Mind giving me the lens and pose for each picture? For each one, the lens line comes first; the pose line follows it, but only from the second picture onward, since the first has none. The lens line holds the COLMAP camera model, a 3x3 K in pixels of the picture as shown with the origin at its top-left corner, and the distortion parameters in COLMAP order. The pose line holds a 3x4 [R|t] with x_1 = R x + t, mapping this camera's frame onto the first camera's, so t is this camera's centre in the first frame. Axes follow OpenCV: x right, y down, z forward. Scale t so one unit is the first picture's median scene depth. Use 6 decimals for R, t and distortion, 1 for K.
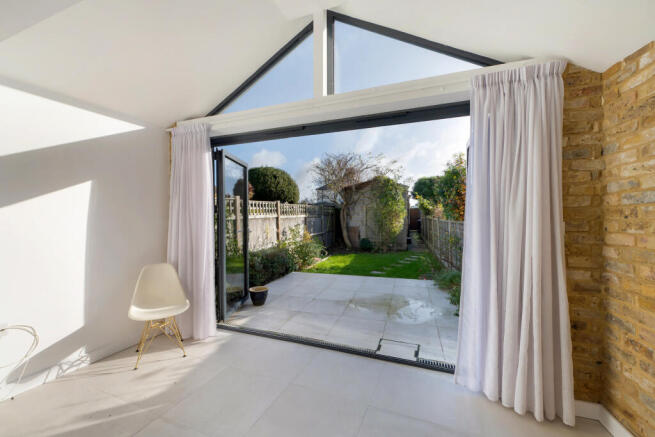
lens RADIAL K [[261.9, 0, 330.4], [0, 261.9, 216.8], [0, 0, 1]] dist [0.000383, -0.000102]
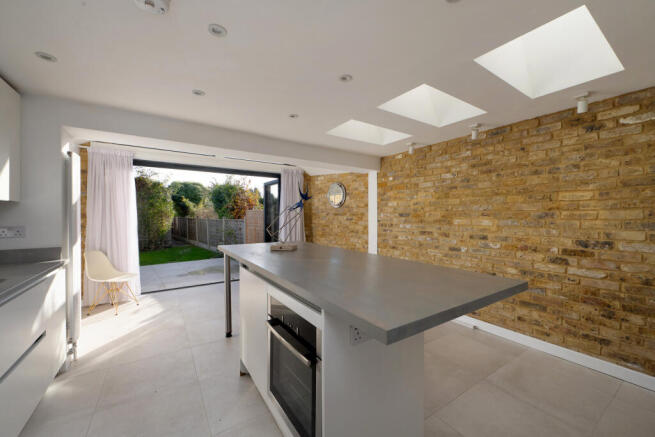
lens RADIAL K [[261.9, 0, 330.4], [0, 261.9, 216.8], [0, 0, 1]] dist [0.000383, -0.000102]
pose [[0.557670, -0.003688, 0.830055, -1.799280], [0.003377, 0.999992, 0.002173, 0.006533], [-0.830056, 0.001591, 0.557678, -1.224701]]
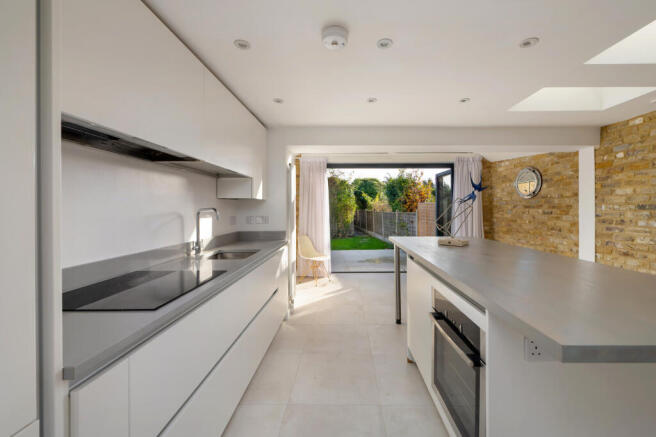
lens RADIAL K [[271.3, 0, 329.0], [0, 271.3, 209.6], [0, 0, 1]] dist [0.000096, -0.000031]
pose [[0.943101, -0.003434, 0.332489, -1.831178], [0.003963, 0.999992, -0.000912, 0.007281], [-0.332483, 0.002178, 0.943107, -1.371481]]
